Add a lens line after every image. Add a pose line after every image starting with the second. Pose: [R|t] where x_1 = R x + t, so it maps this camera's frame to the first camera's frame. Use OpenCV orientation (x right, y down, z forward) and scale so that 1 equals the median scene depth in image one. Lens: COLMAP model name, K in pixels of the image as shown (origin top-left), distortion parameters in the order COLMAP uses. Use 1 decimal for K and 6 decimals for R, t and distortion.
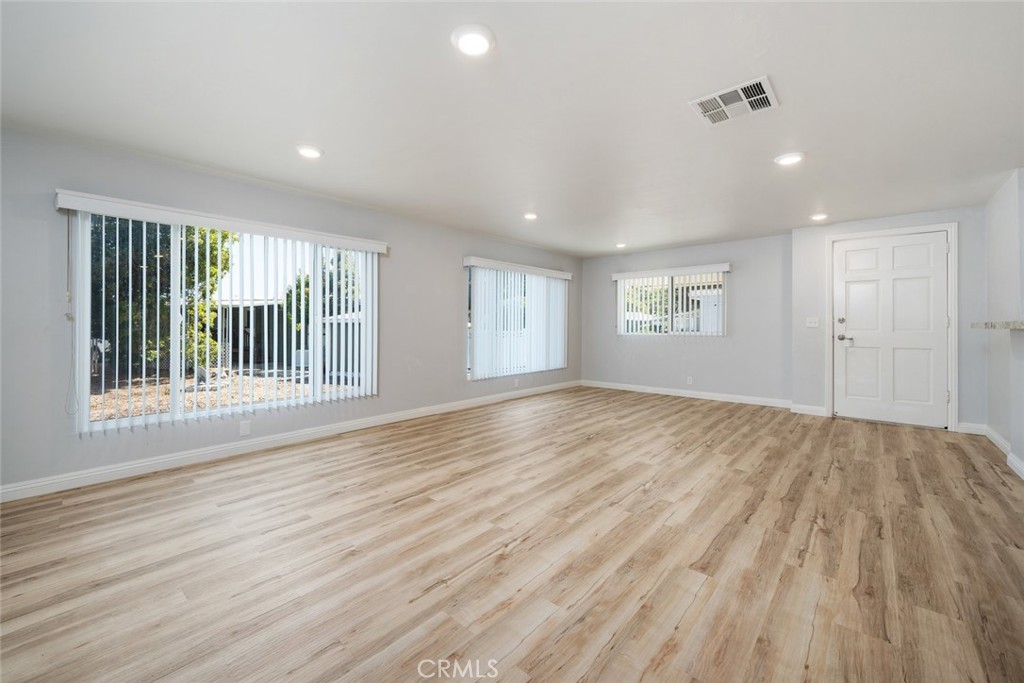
lens RADIAL K [[407.6, 0, 498.2], [0, 407.6, 324.2], [0, 0, 1]] dist [-0.001275, -0.000057]
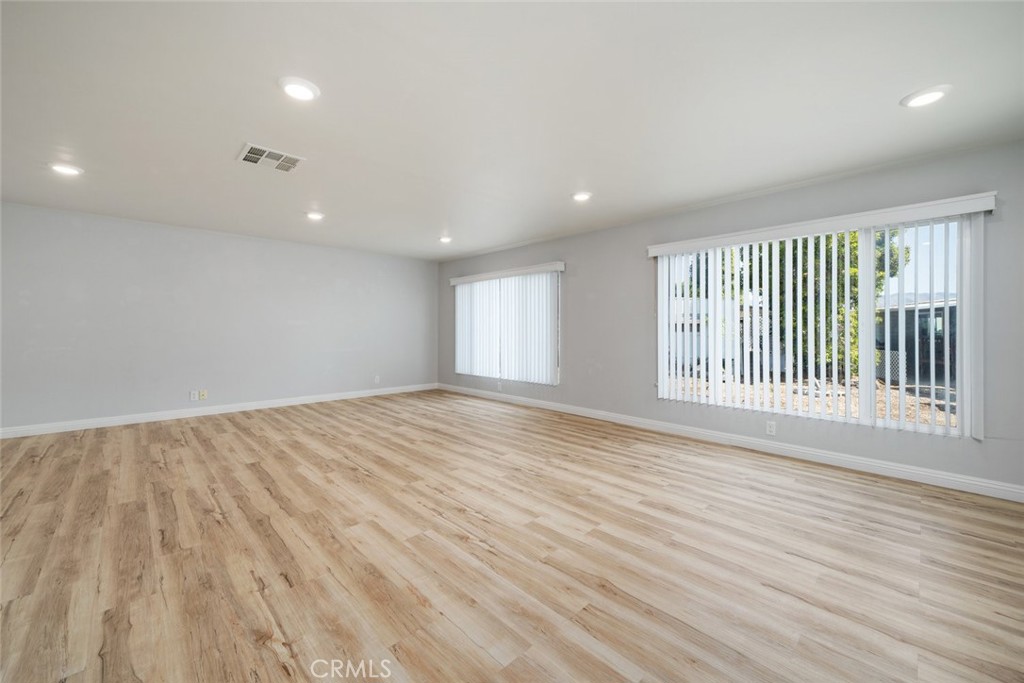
lens RADIAL K [[391.9, 0, 511.3], [0, 391.9, 326.8], [0, 0, 1]] dist [0.000848, 0.000249]
pose [[-0.053881, -0.008709, -0.998509, 1.567822], [0.000817, 0.999961, -0.008765, 0.006926], [0.998547, -0.001288, -0.053872, 1.608885]]
